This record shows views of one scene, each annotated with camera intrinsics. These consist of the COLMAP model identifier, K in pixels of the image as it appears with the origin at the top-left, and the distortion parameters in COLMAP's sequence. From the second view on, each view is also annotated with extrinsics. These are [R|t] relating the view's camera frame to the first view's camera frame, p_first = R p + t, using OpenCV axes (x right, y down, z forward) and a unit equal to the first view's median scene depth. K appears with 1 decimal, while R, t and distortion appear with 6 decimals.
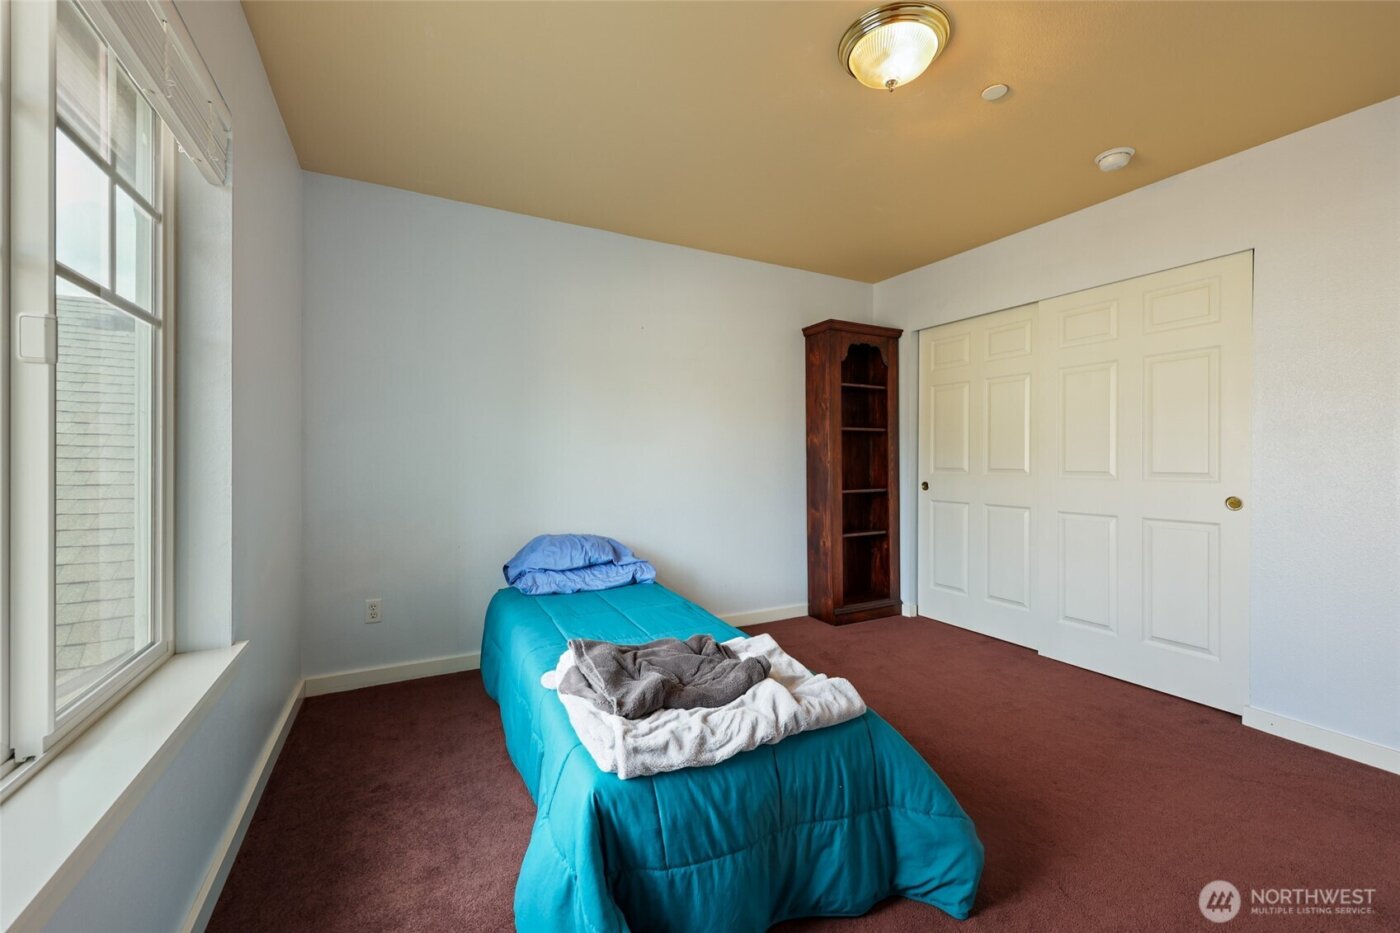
lens RADIAL K [[555.8, 0, 704.9], [0, 555.8, 461.1], [0, 0, 1]] dist [-0.003690, 0.000010]
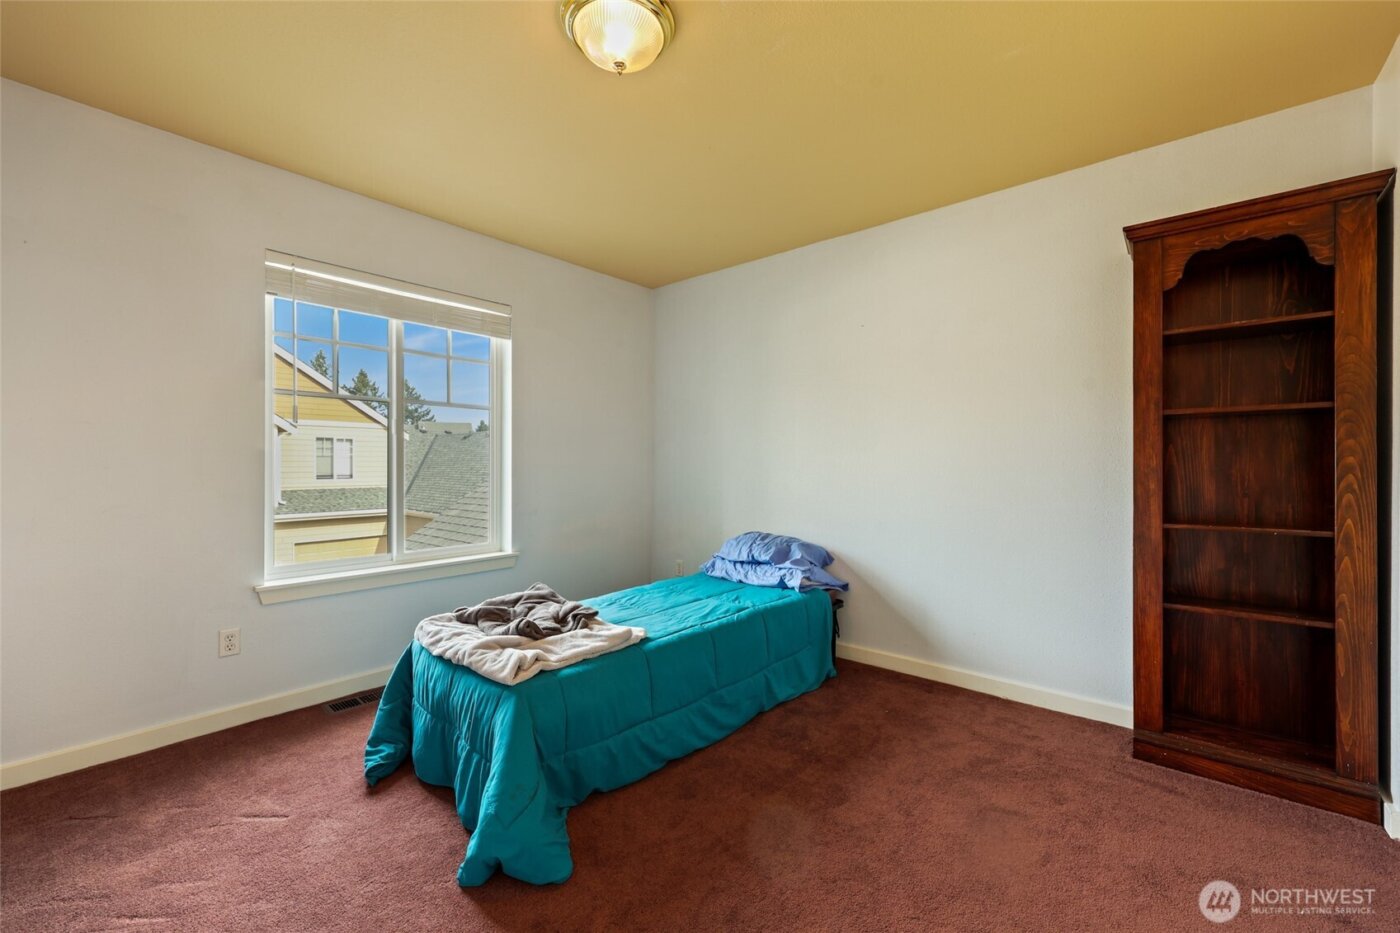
lens RADIAL K [[555.8, 0, 704.6], [0, 555.8, 466.3], [0, 0, 1]] dist [-0.003690, 0.000010]
pose [[0.375762, 0.000817, -0.926716, 0.763185], [-0.002631, 0.999997, -0.000186, -0.003730], [0.926712, 0.002508, 0.375763, 0.472161]]
